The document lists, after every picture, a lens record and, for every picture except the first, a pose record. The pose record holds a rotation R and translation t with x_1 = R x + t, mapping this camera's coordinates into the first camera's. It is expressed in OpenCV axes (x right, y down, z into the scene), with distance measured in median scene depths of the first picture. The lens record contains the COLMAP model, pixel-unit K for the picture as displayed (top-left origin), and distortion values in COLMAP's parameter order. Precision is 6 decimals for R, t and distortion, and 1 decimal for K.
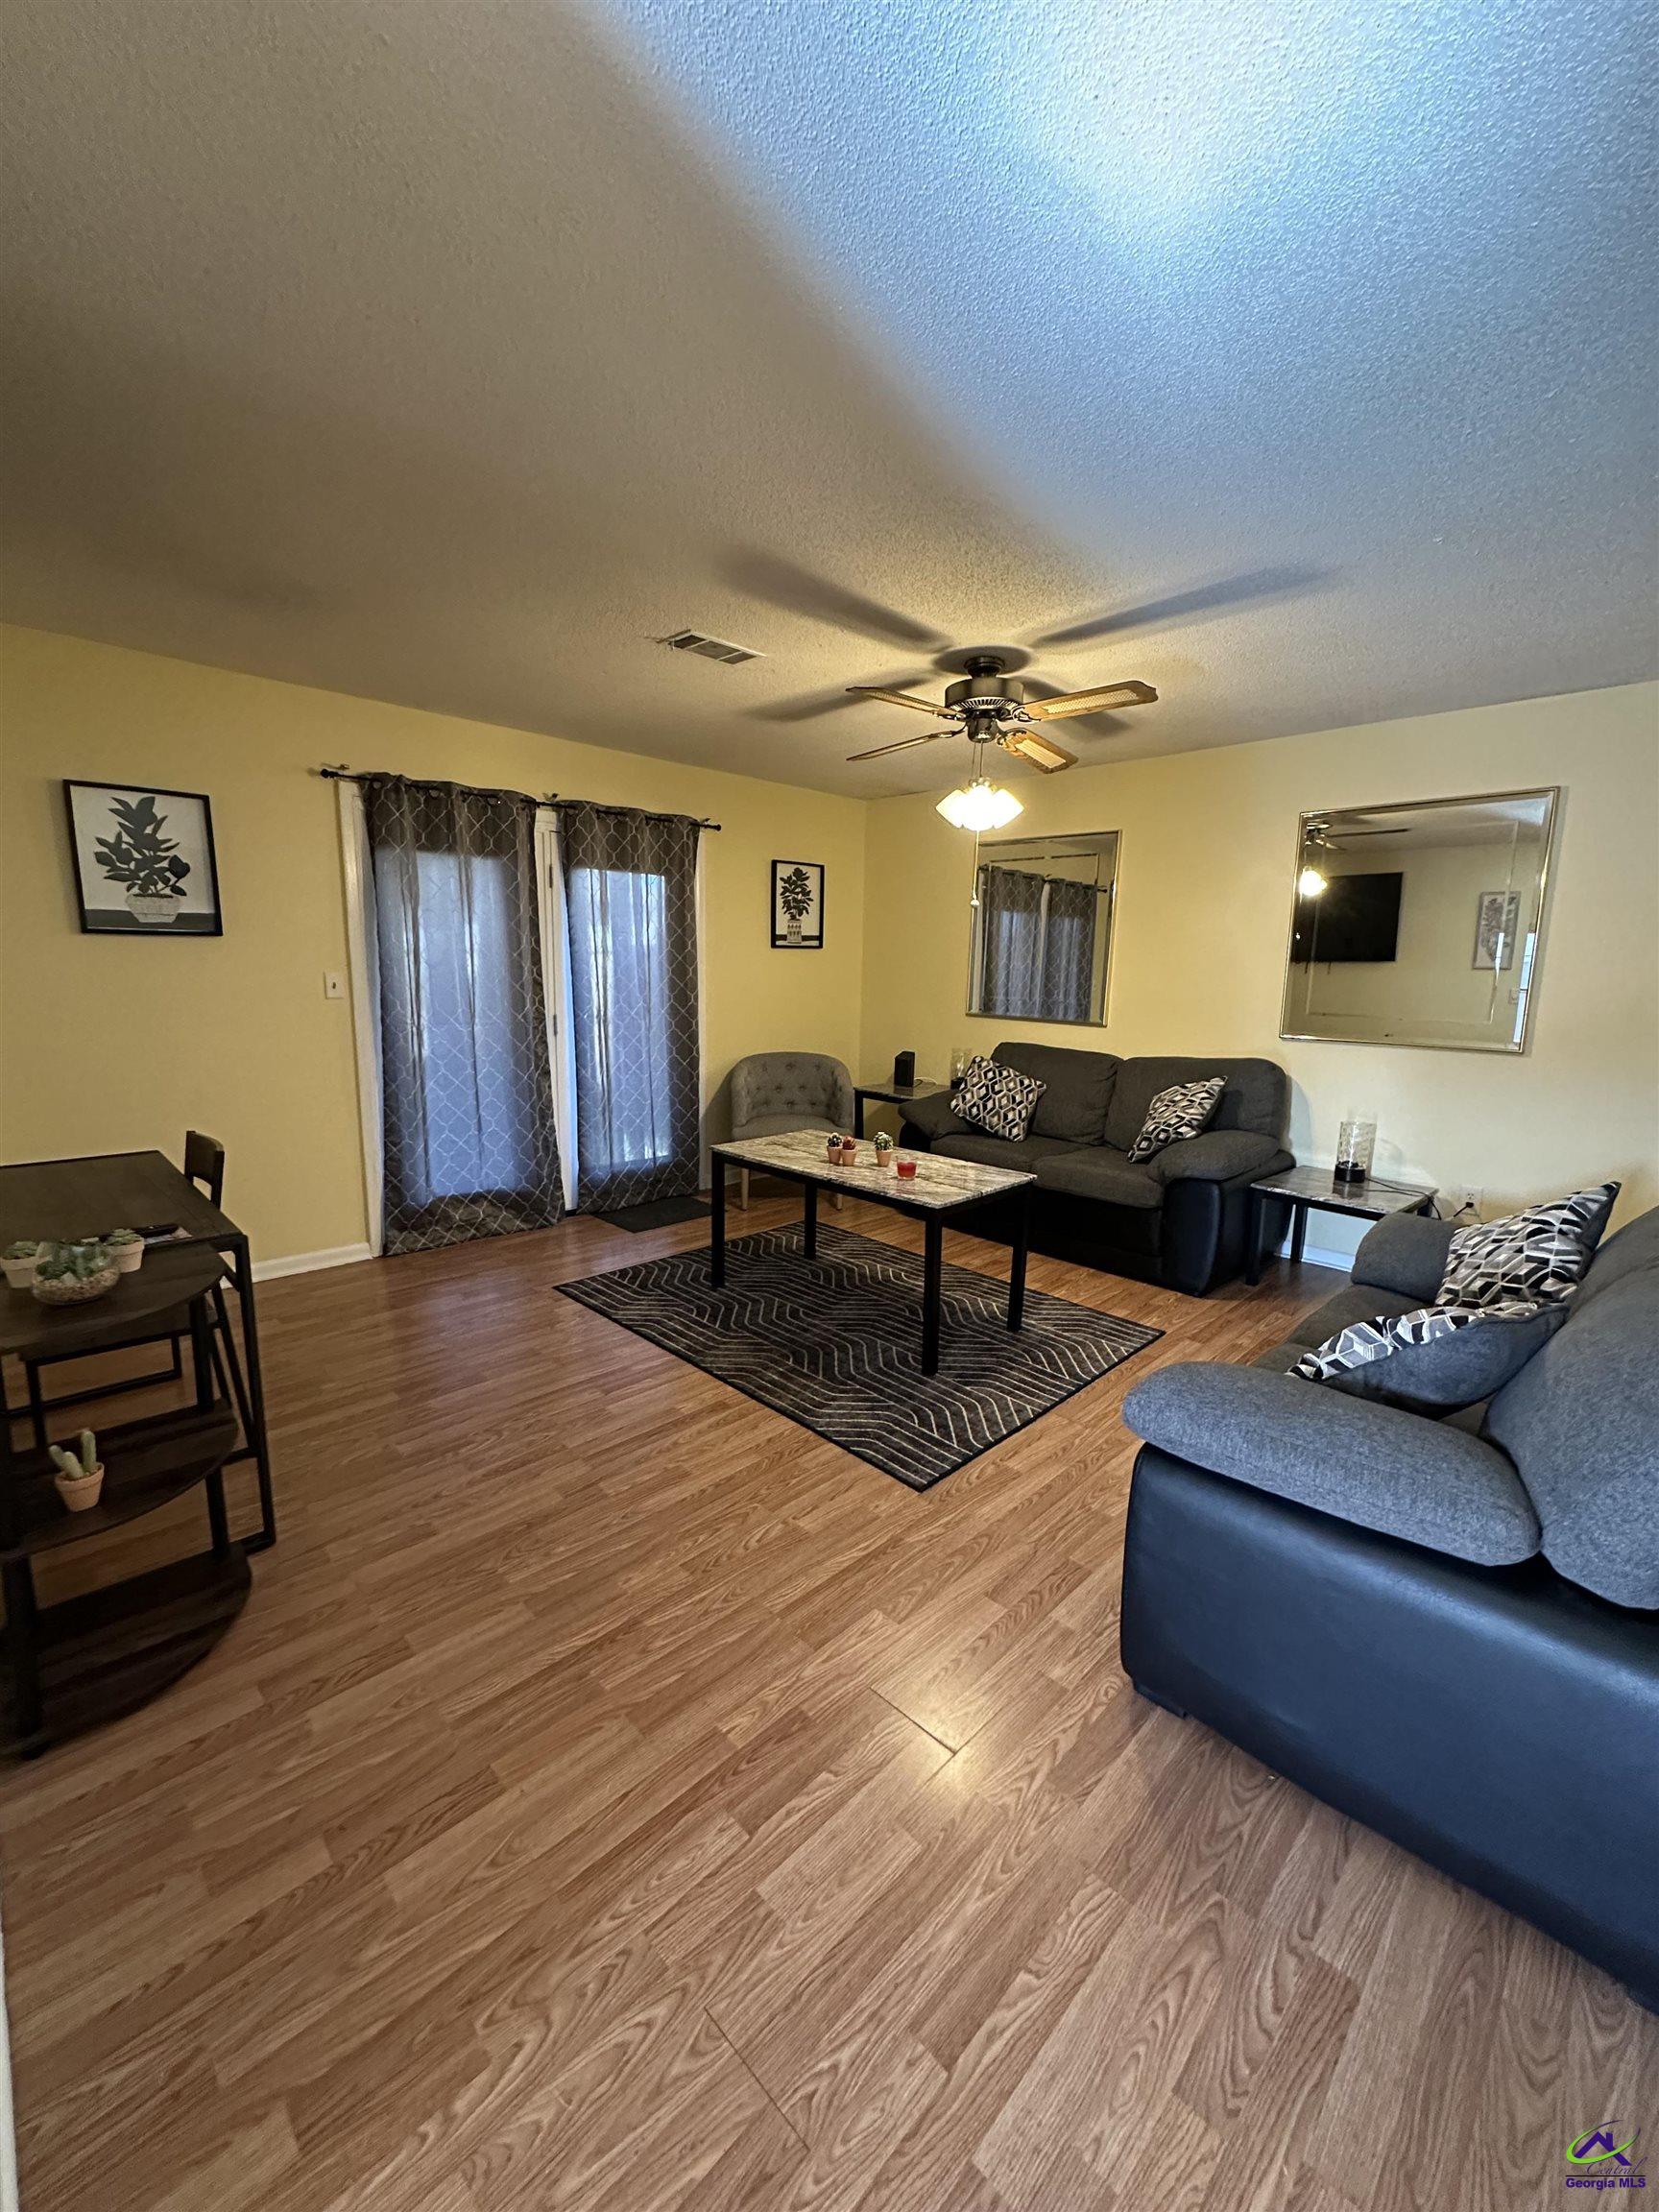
lens RADIAL K [[885.0, 0, 826.2], [0, 885.0, 1102.1], [0, 0, 1]] dist [0.002693, 0.000250]
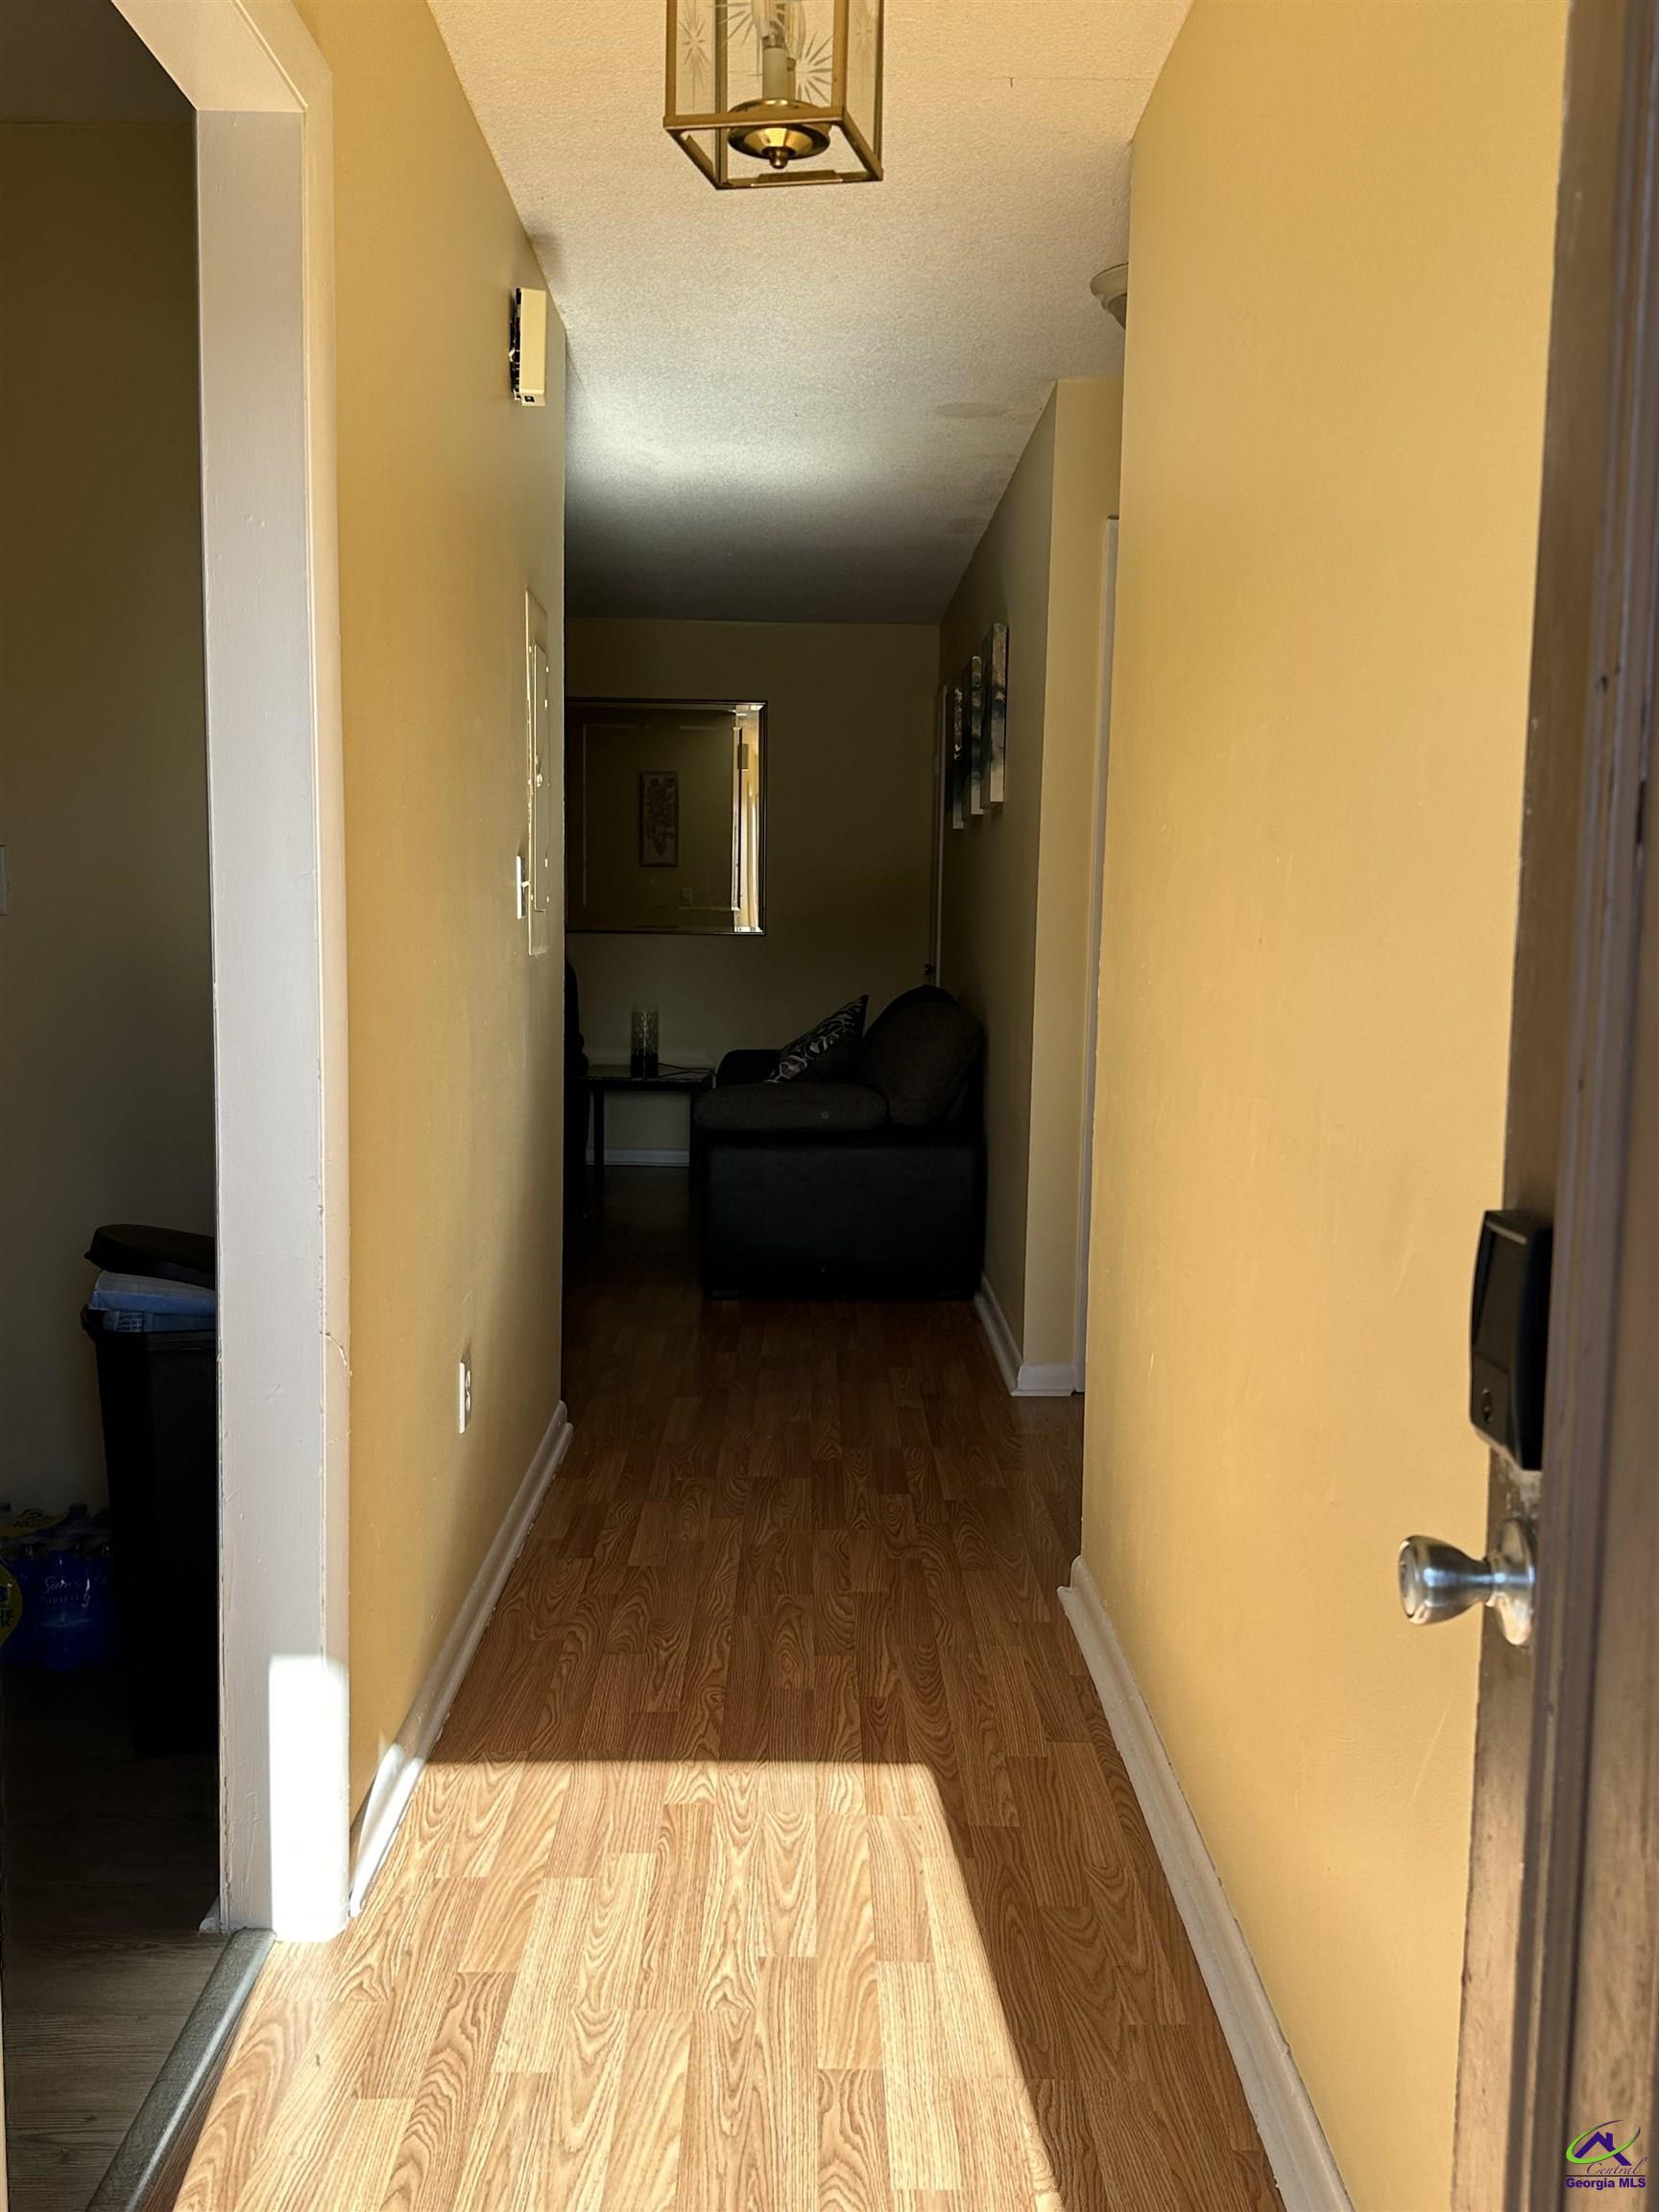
lens RADIAL K [[2063.6, 0, 830.3], [0, 2063.6, 1107.5], [0, 0, 1]] dist [-0.000579, 0.000000]
pose [[0.700279, -0.079032, 0.709481, -1.157556], [0.104151, 0.994529, 0.007984, 0.167285], [-0.706231, 0.068303, 0.704679, -0.995986]]
